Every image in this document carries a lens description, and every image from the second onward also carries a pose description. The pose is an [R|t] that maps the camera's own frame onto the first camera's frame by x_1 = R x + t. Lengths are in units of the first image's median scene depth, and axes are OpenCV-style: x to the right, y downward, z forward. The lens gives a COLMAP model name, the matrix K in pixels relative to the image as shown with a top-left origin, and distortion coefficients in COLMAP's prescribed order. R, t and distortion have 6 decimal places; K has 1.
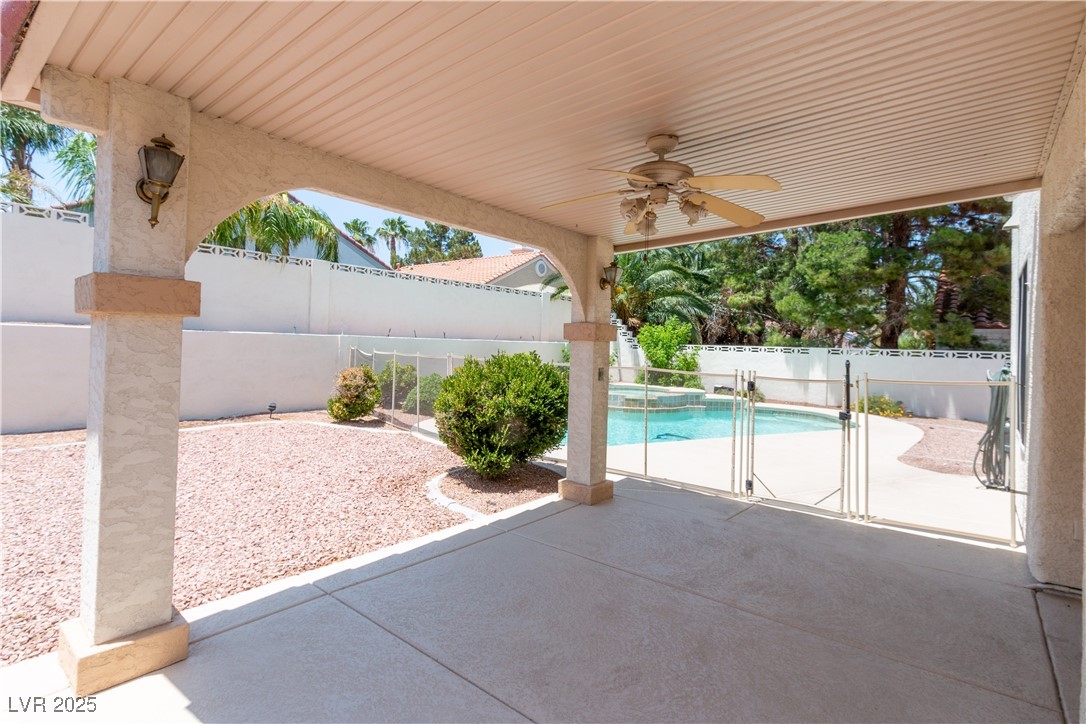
lens RADIAL K [[510.2, 0, 581.5], [0, 510.2, 342.3], [0, 0, 1]] dist [0.000176, -0.000984]
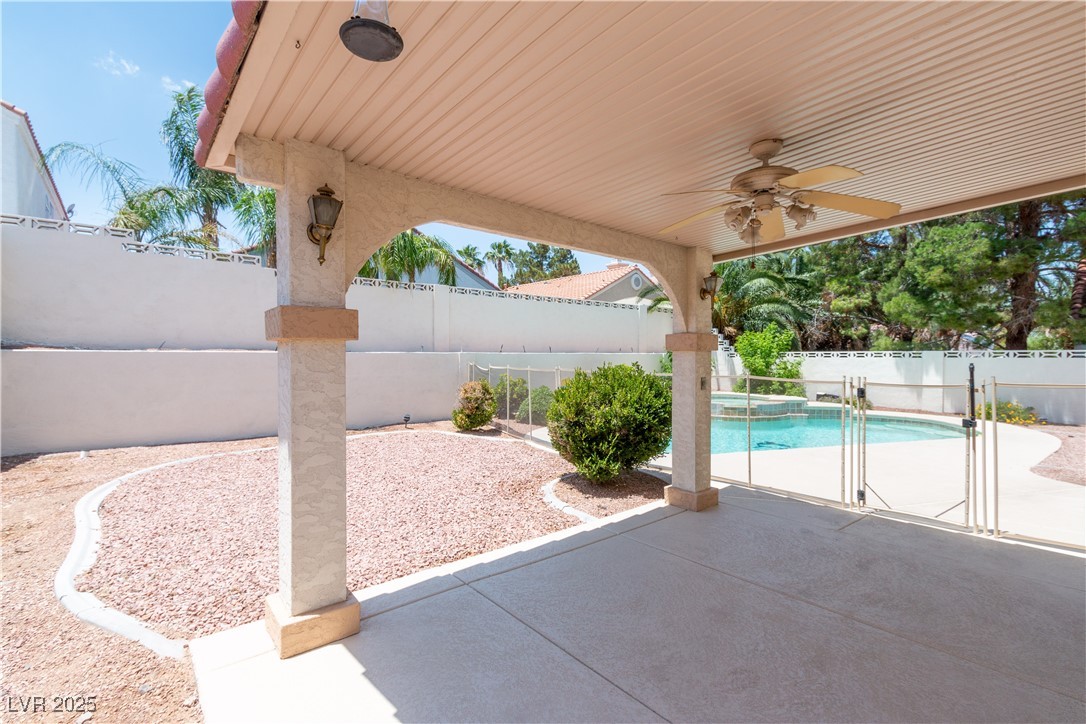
lens RADIAL K [[510.2, 0, 541.0], [0, 510.2, 364.0], [0, 0, 1]] dist [0.000176, -0.000984]
pose [[0.985601, -0.025572, -0.167143, -0.119502], [0.028814, 0.999440, 0.017002, -0.002784], [0.166614, -0.021573, 0.985786, -0.056296]]
